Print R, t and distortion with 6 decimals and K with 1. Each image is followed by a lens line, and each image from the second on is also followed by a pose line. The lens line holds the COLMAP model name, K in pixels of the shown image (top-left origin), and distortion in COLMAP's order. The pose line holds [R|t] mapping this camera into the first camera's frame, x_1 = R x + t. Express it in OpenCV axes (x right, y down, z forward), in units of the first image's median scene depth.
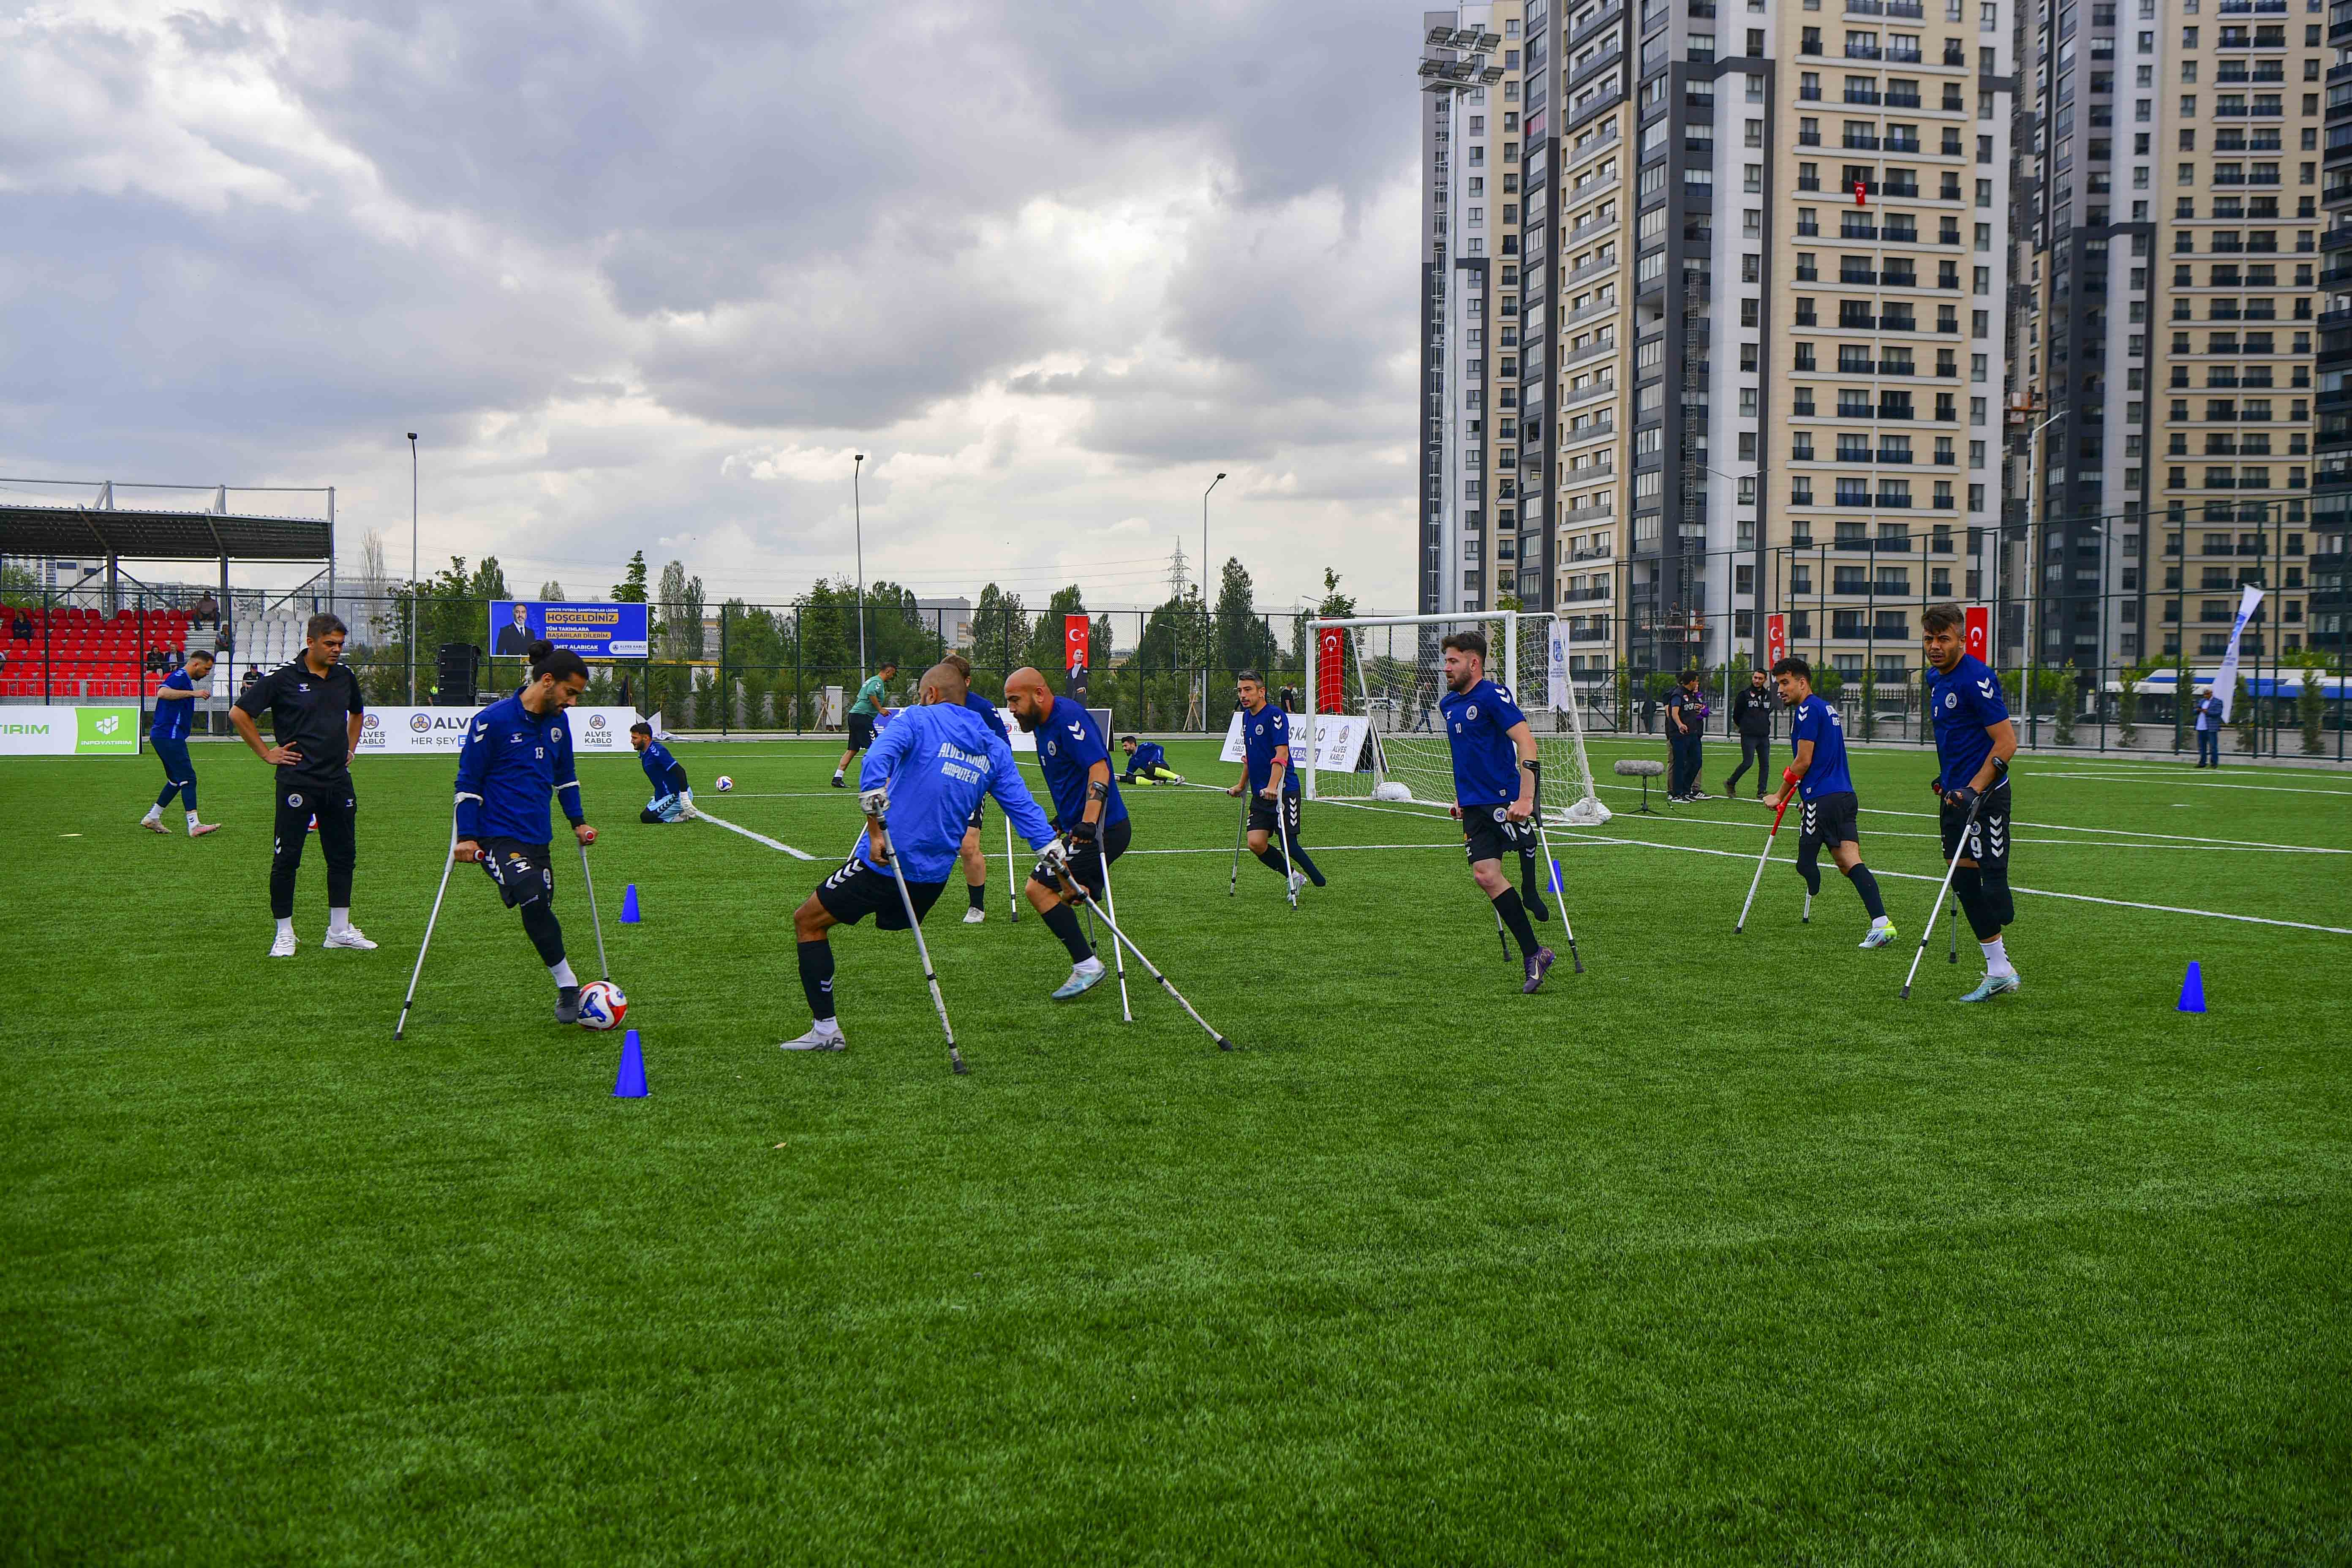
lens RADIAL K [[2307.6, 0, 1179.4], [0, 2307.6, 737.2], [0, 0, 1]] dist [0.063838, 0.000000]
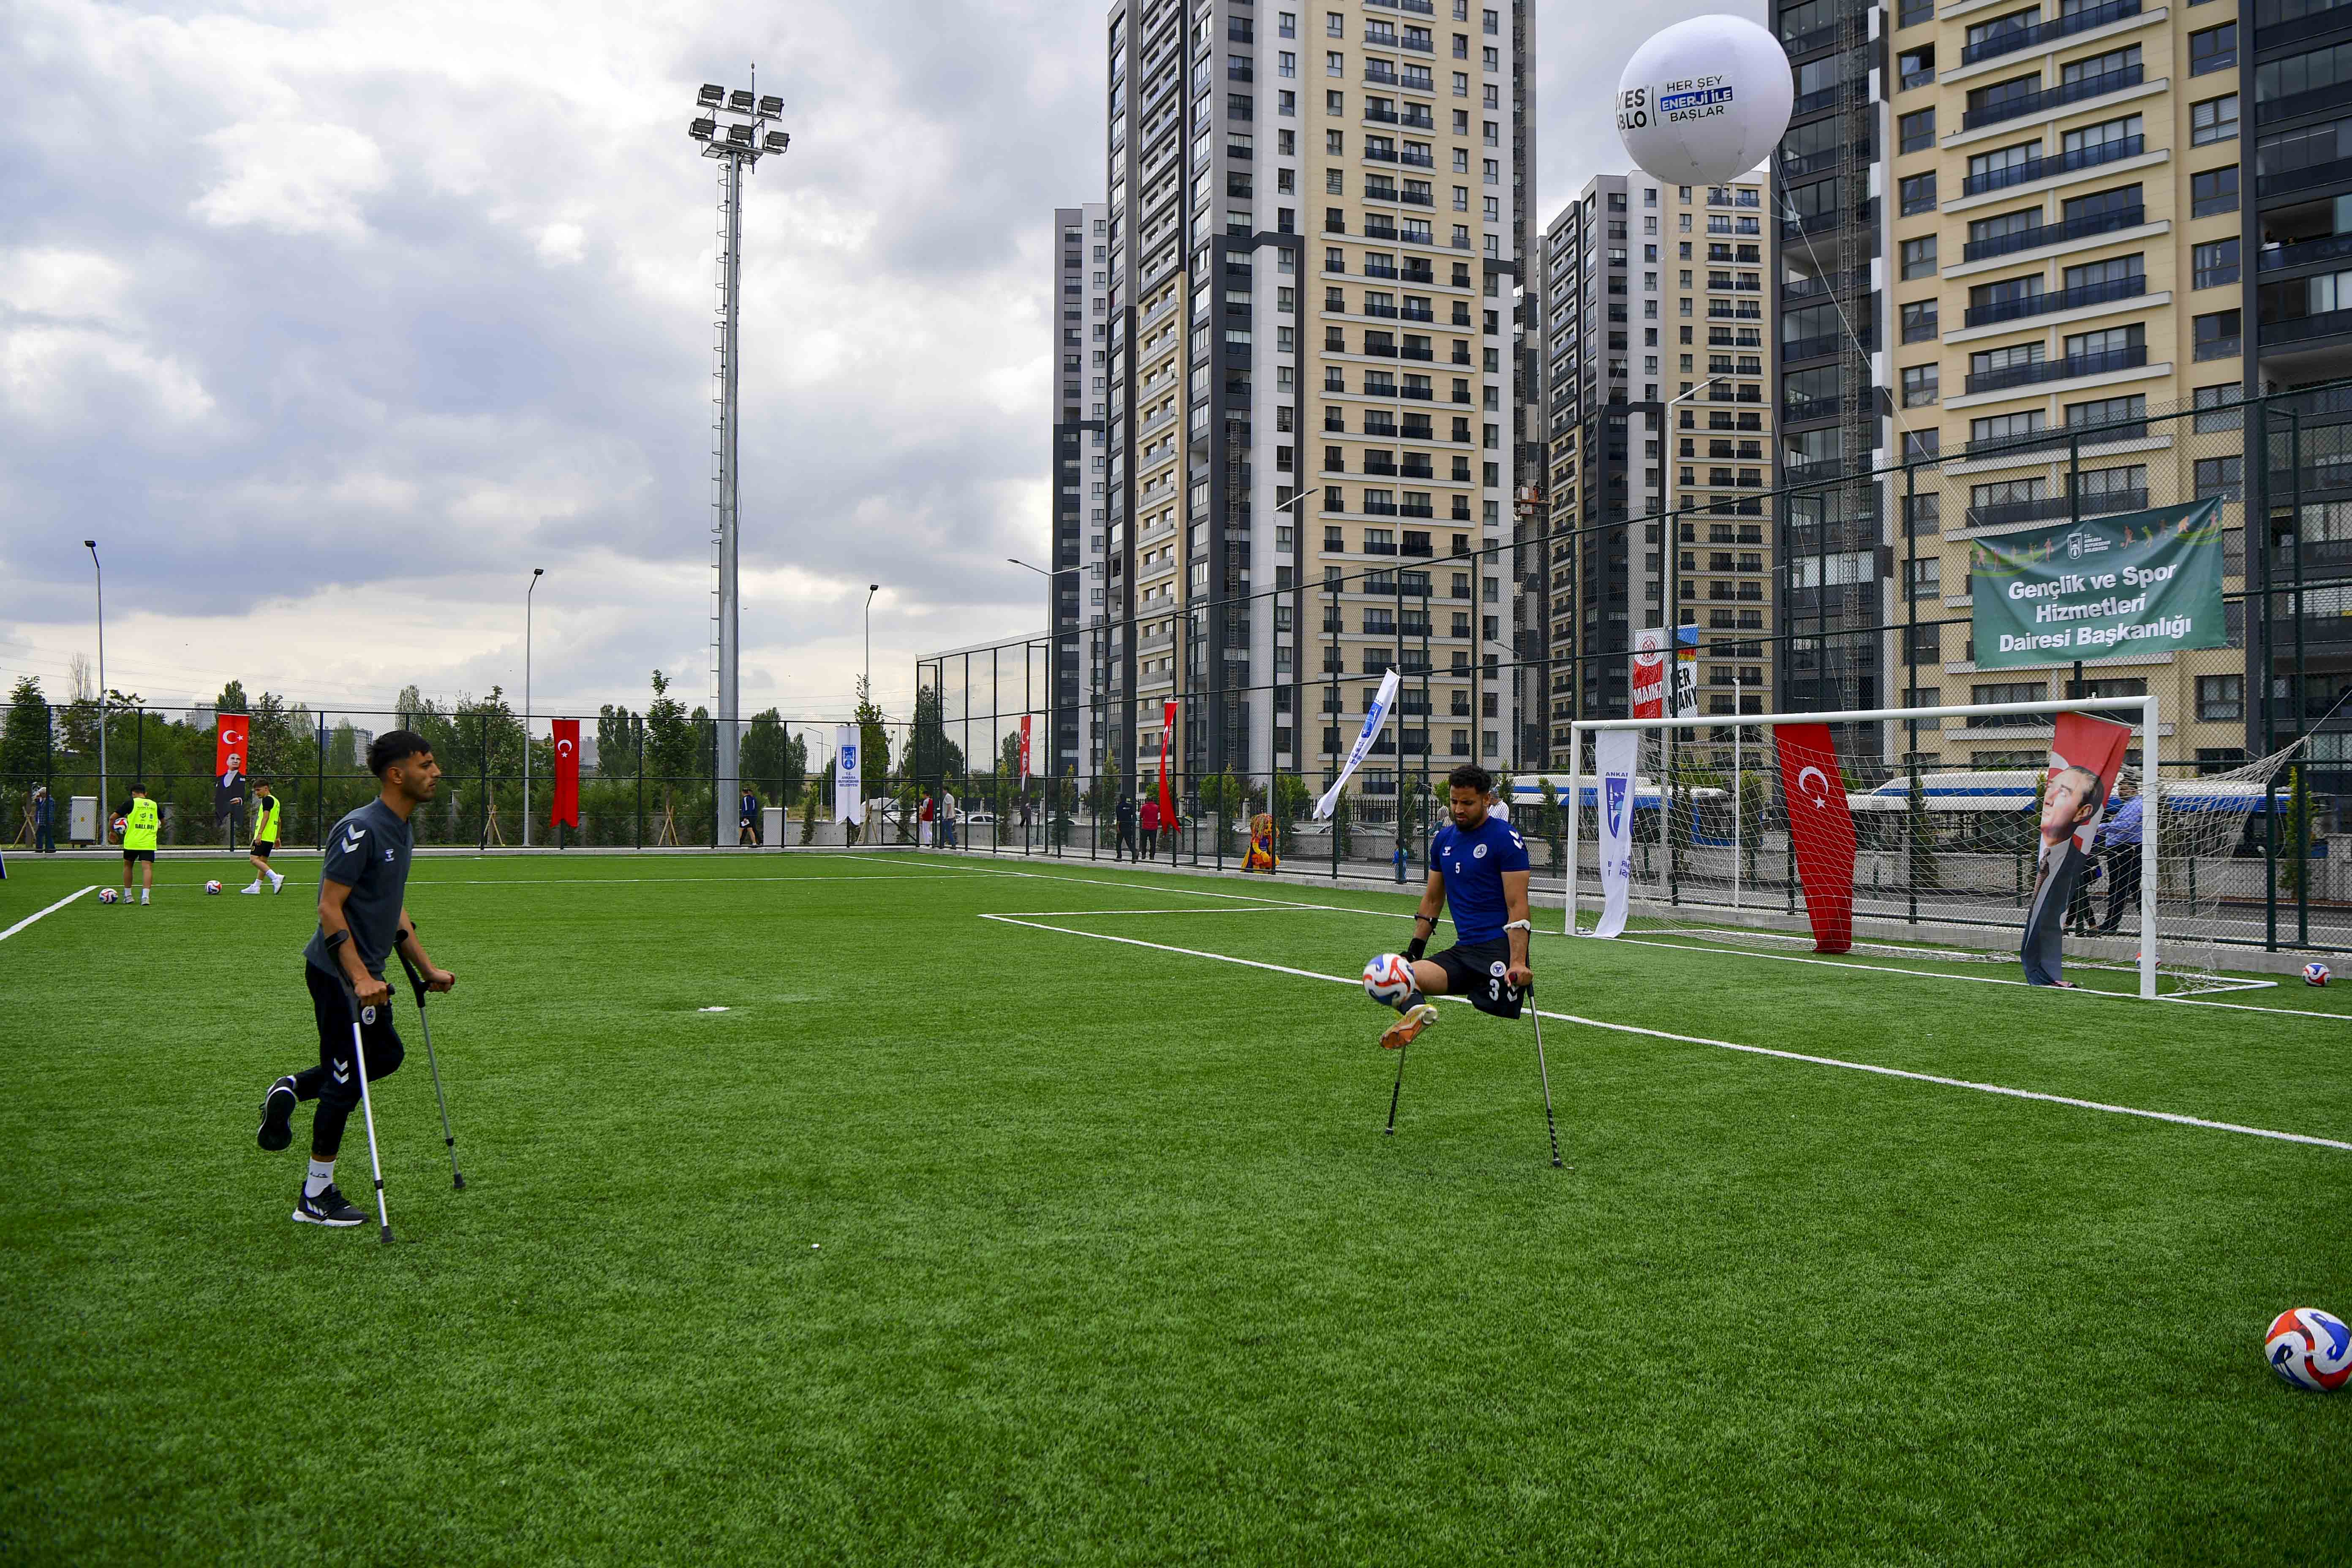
lens RADIAL K [[1857.5, 0, 1171.9], [0, 1857.5, 775.5], [0, 0, 1]] dist [-0.041653, -0.015368]
pose [[0.996216, -0.001453, 0.086897, 0.113494], [0.004444, 0.999404, -0.034237, -0.002140], [-0.086796, 0.034493, 0.995629, 0.128946]]
